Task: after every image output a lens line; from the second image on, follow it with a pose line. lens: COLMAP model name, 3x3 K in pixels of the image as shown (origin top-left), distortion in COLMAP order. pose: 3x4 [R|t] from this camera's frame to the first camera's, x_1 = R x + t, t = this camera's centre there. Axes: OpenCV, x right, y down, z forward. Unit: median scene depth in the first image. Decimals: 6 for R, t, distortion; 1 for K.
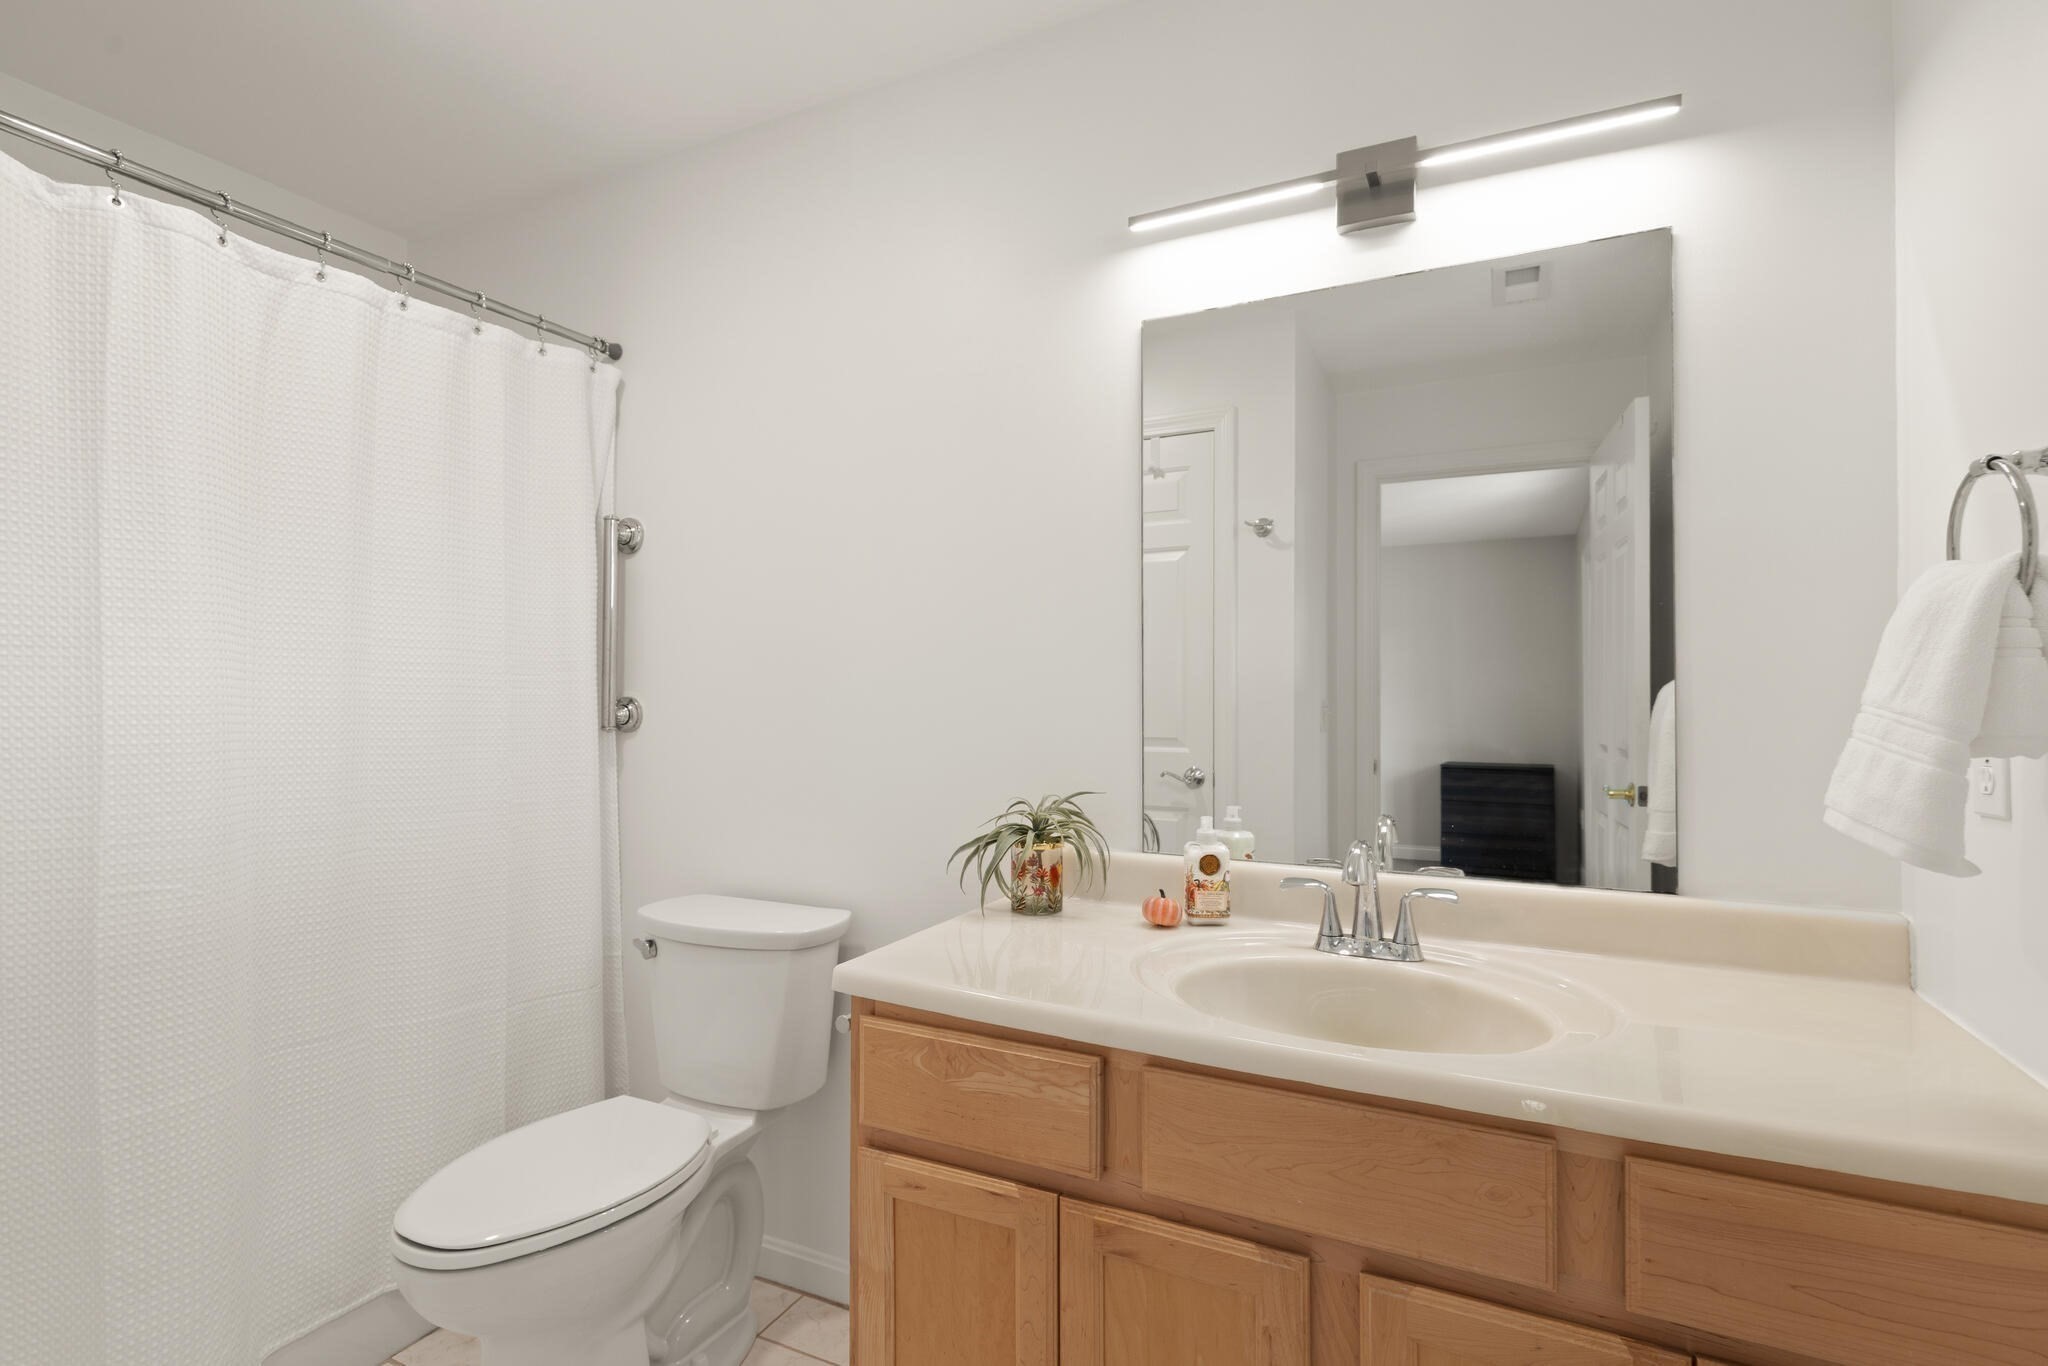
lens RADIAL K [[944.7, 0, 1021.1], [0, 944.7, 699.4], [0, 0, 1]] dist [0.011974, -0.000328]
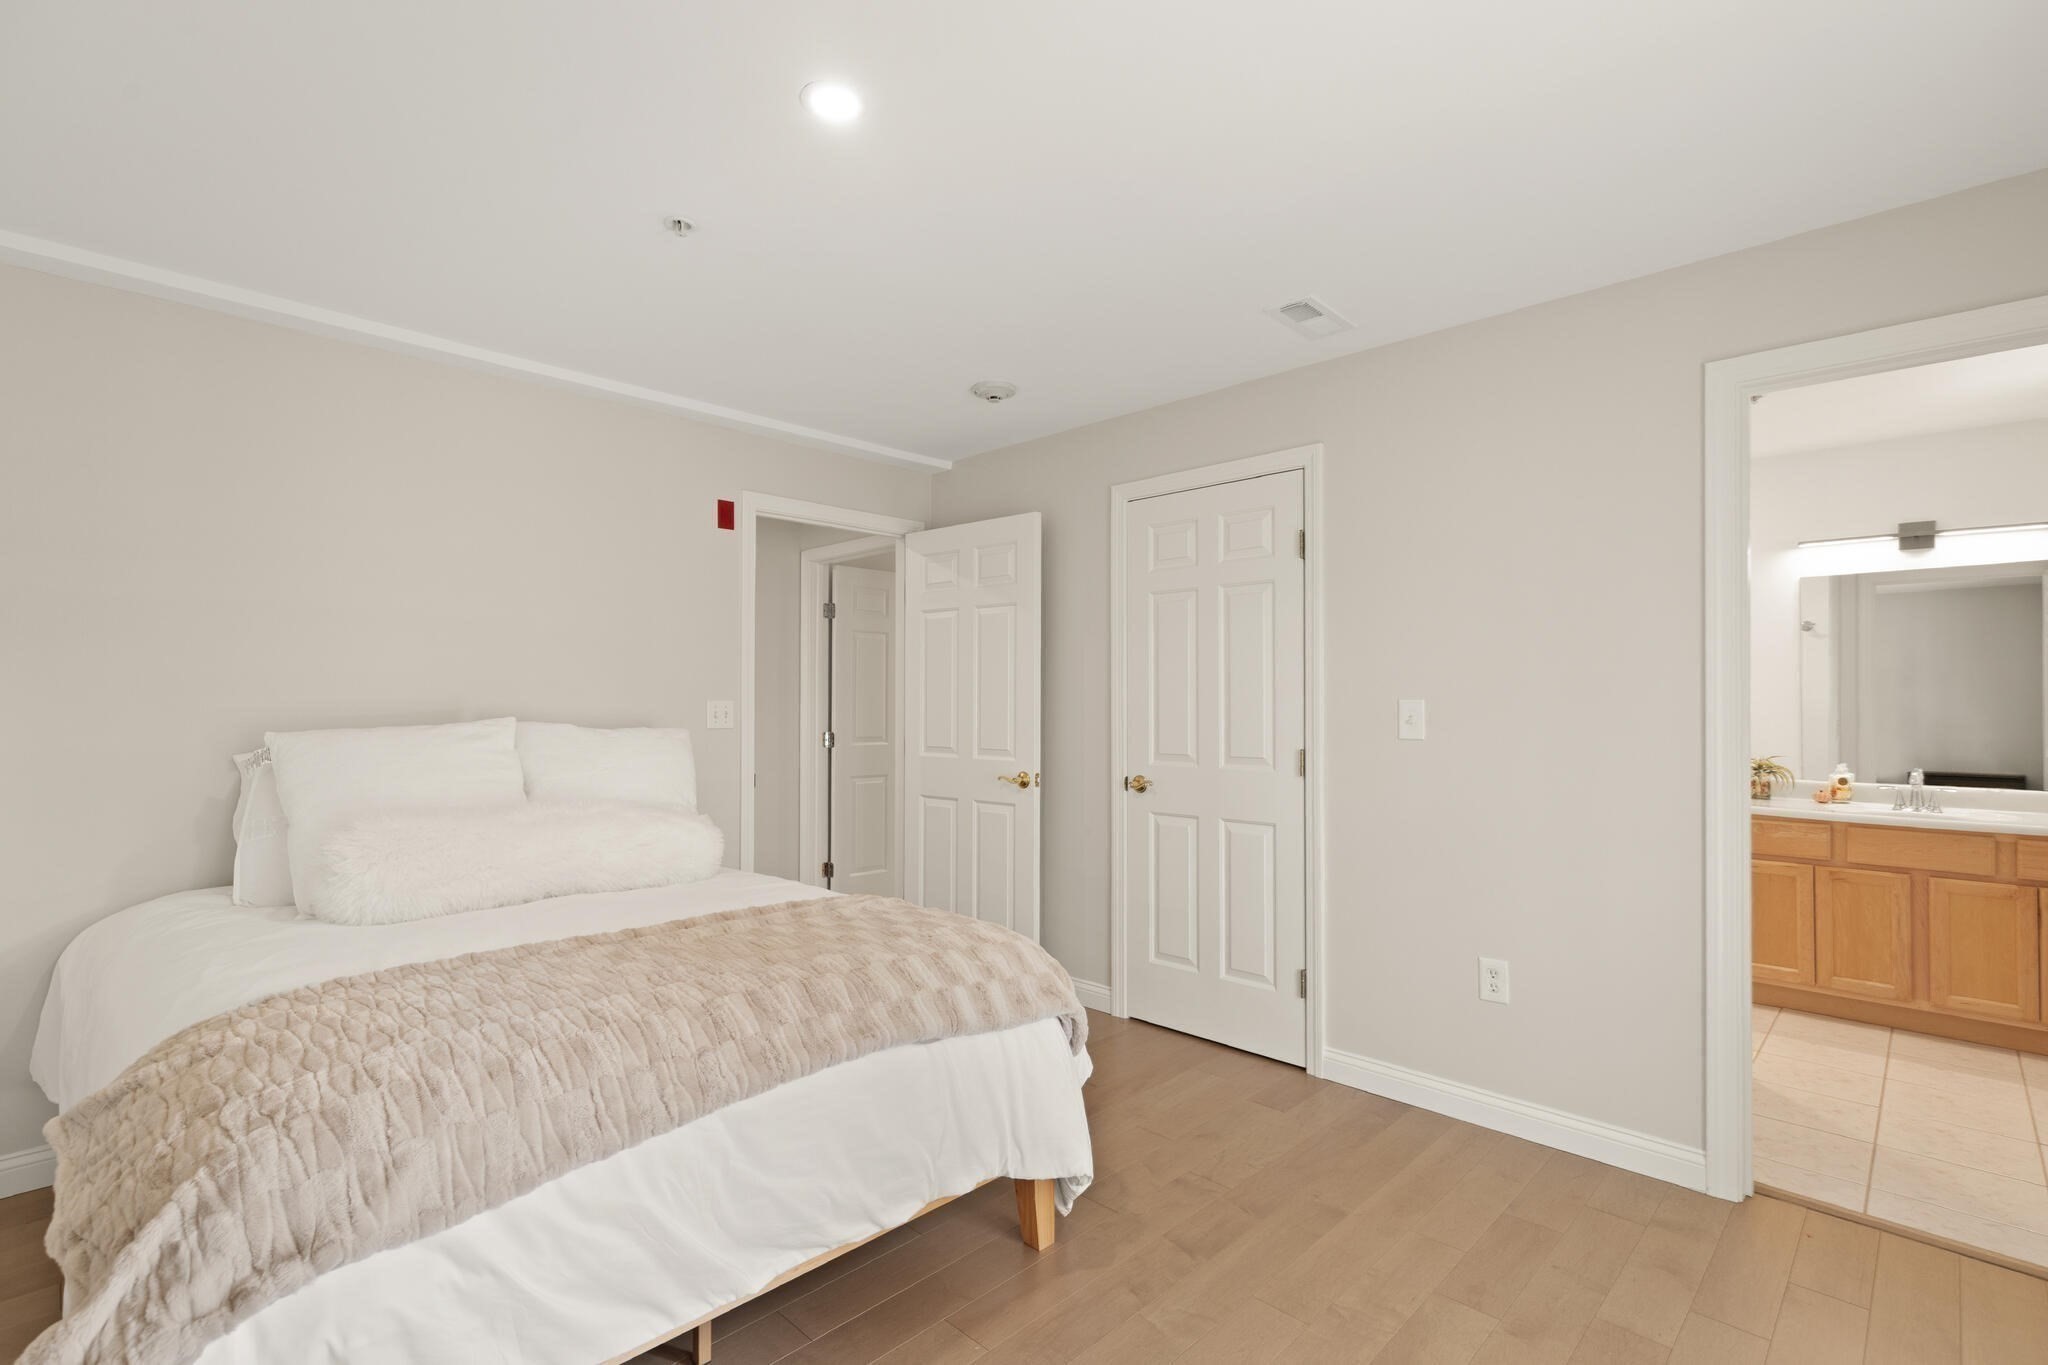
lens RADIAL K [[944.7, 0, 1021.1], [0, 944.7, 698.9], [0, 0, 1]] dist [0.011974, -0.000328]
pose [[0.951020, 0.004623, -0.309096, -1.610835], [-0.008915, 0.999882, -0.012474, -0.016381], [0.309002, 0.014618, 0.950949, -3.156987]]
